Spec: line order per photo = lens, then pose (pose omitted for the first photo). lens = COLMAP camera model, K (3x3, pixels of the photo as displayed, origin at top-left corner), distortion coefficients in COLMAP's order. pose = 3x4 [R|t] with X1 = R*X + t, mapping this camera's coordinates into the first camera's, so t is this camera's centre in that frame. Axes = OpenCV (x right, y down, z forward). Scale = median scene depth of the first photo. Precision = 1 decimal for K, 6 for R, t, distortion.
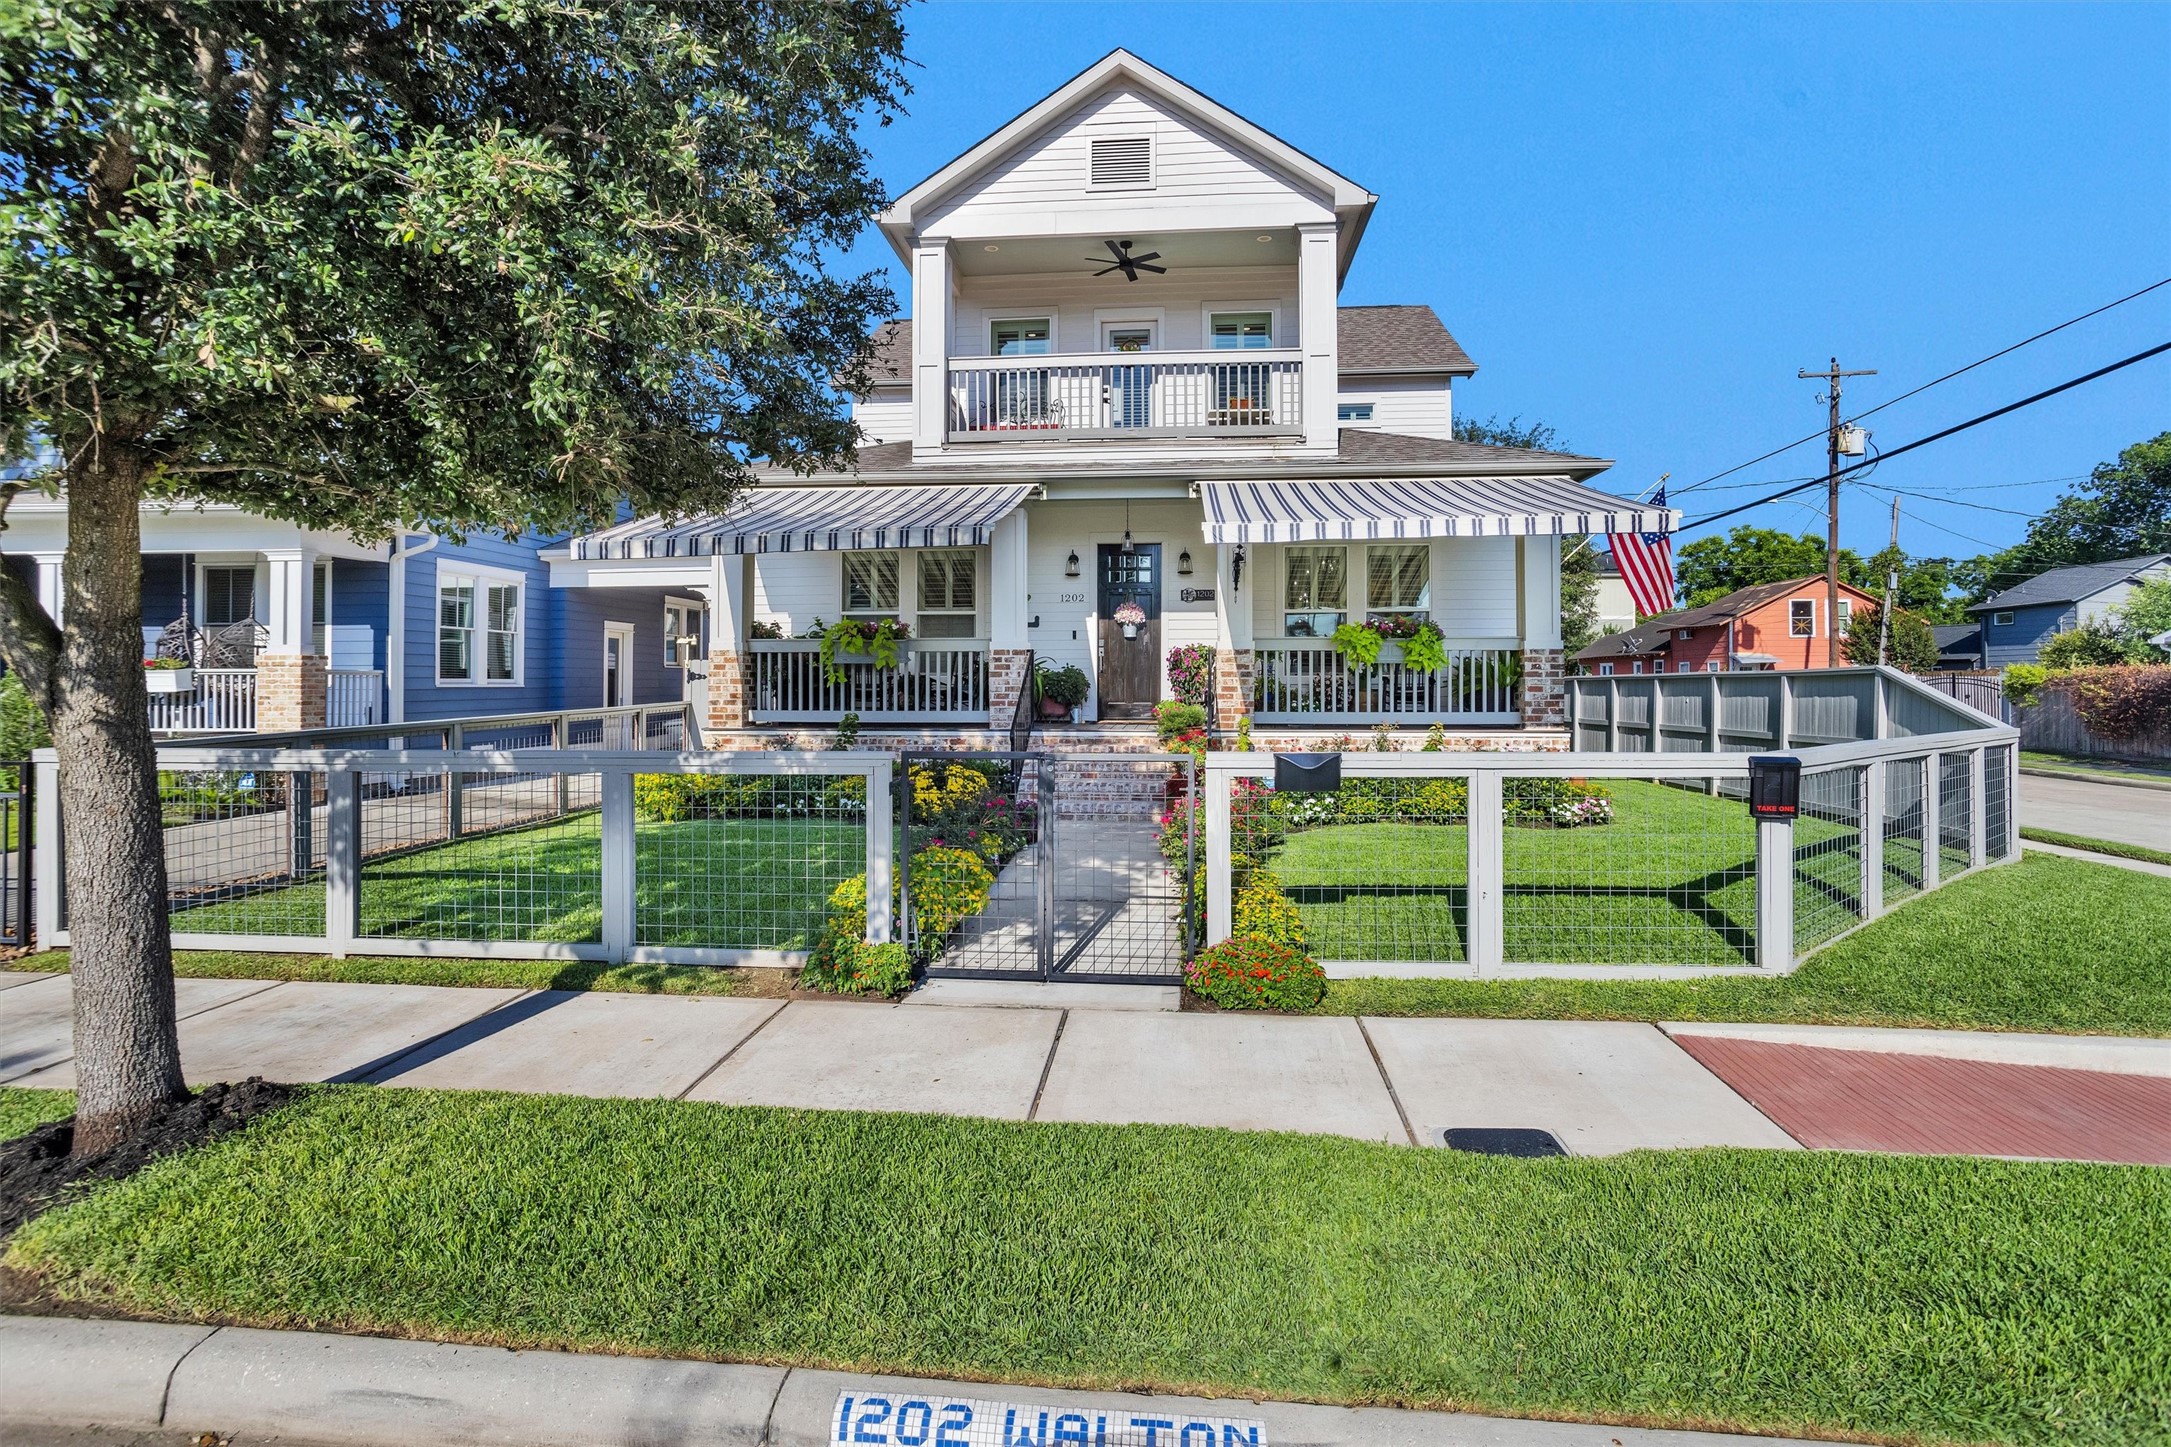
lens RADIAL K [[1015.2, 0, 1085.2], [0, 1015.2, 721.3], [0, 0, 1]] dist [-0.002184, -0.000277]
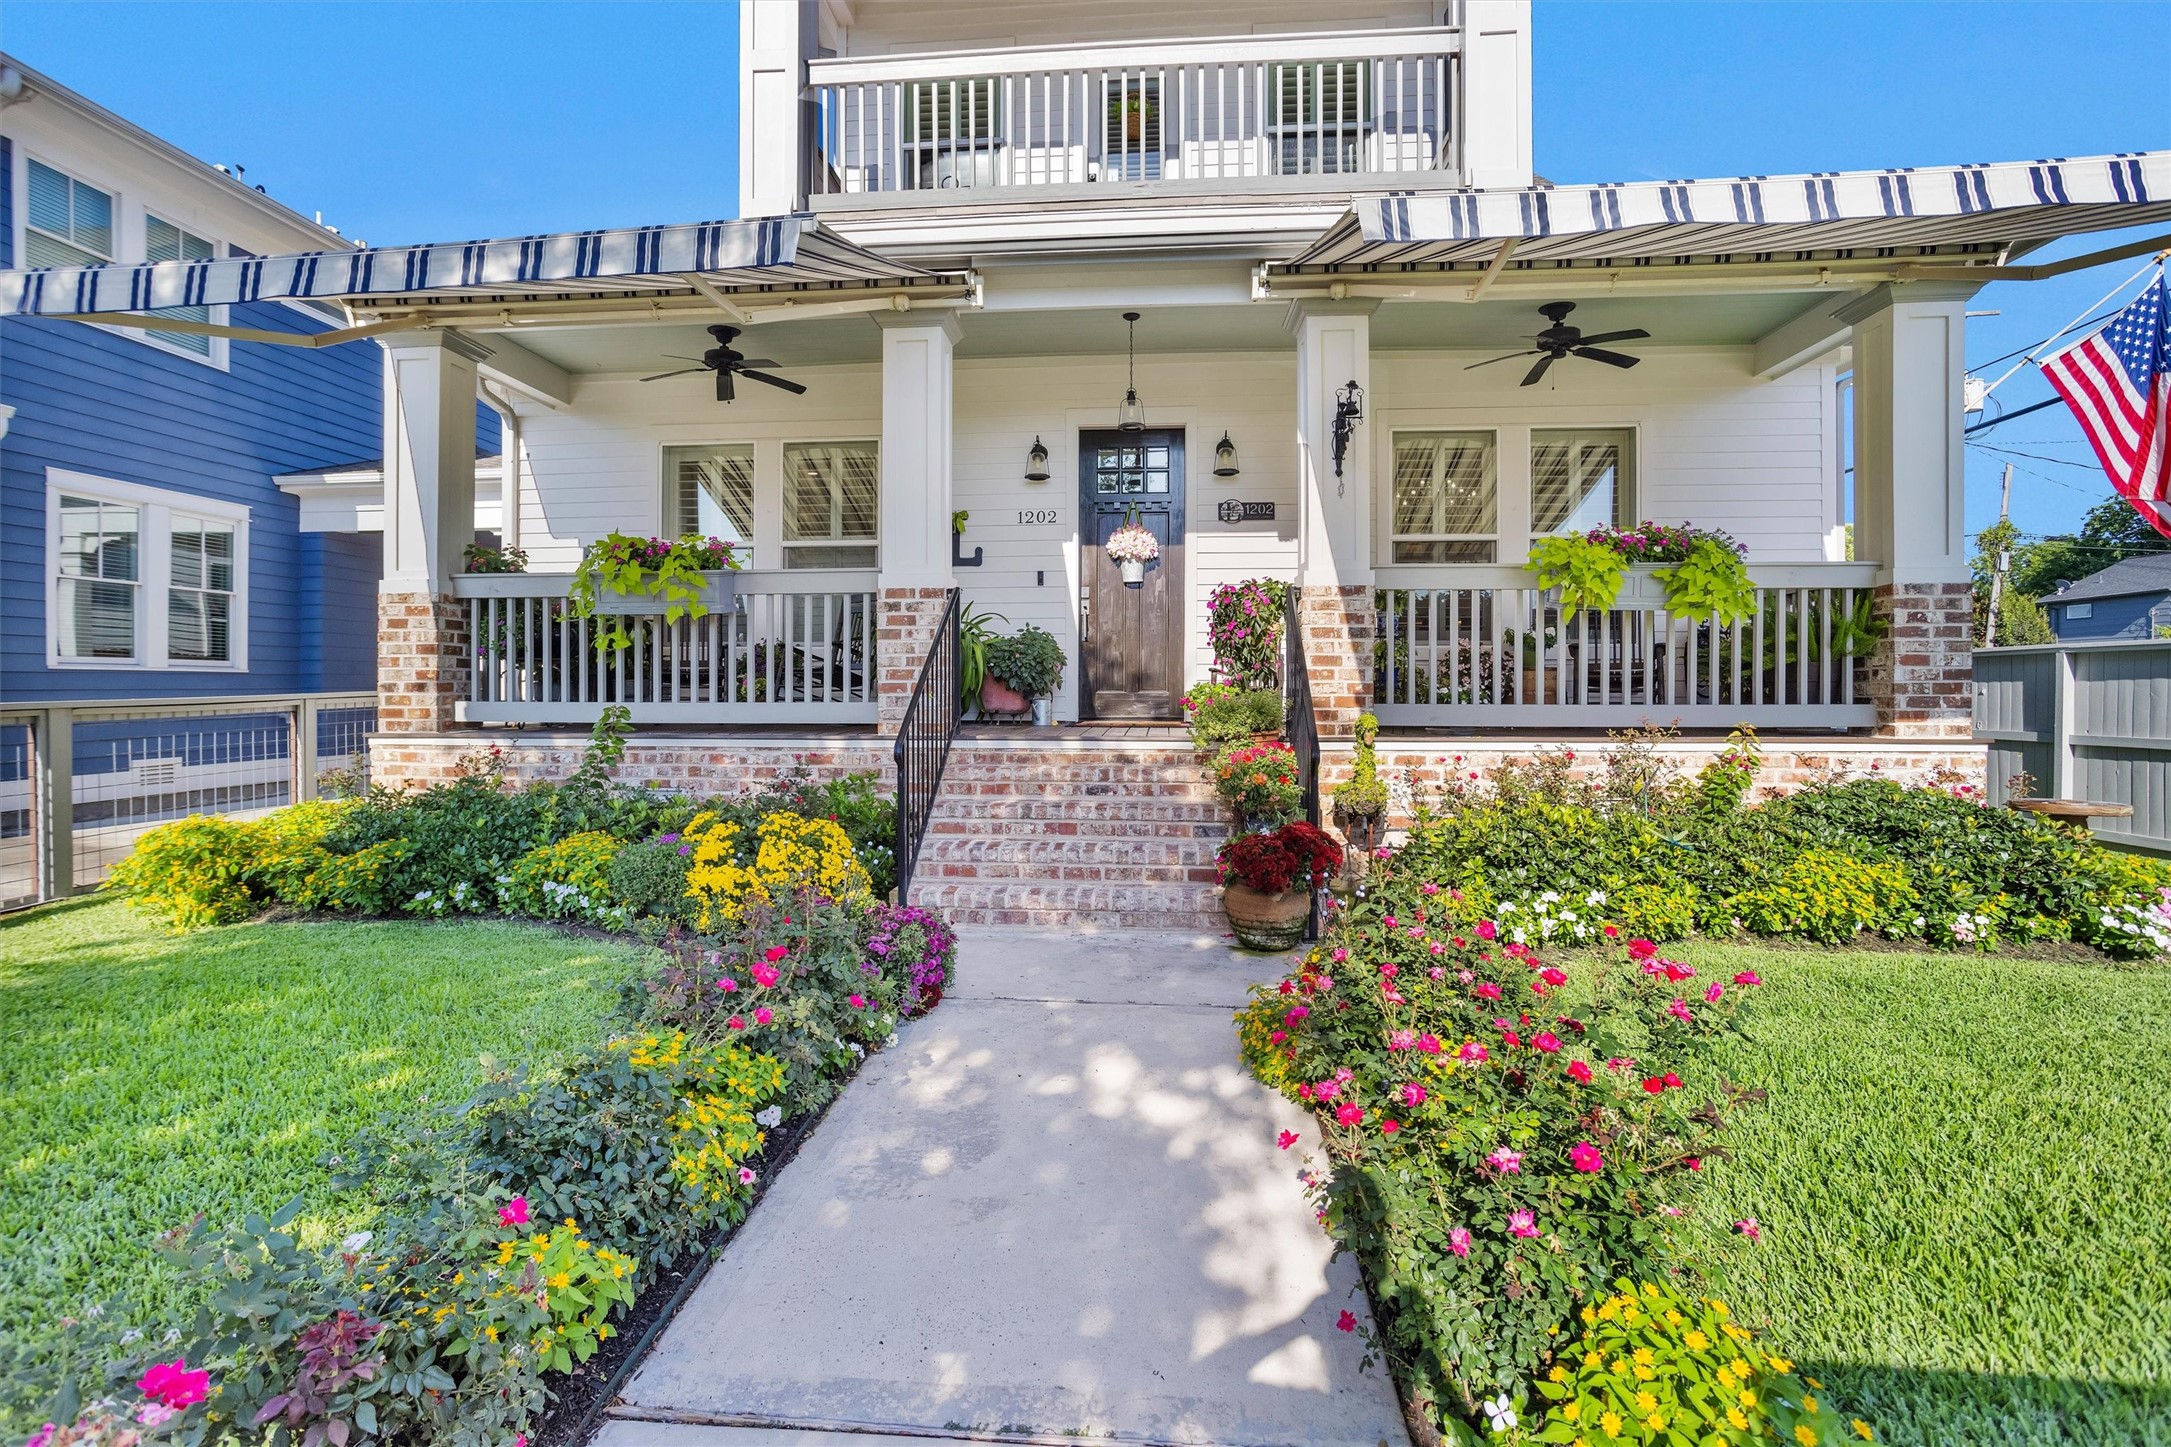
lens RADIAL K [[1015.2, 0, 1084.7], [0, 1015.2, 725.9], [0, 0, 1]] dist [-0.002184, -0.000277]
pose [[0.999862, 0.000628, 0.016607, 0.006367], [-0.000655, 0.999998, 0.001640, 0.001403], [-0.016606, -0.001651, 0.999861, 0.440208]]
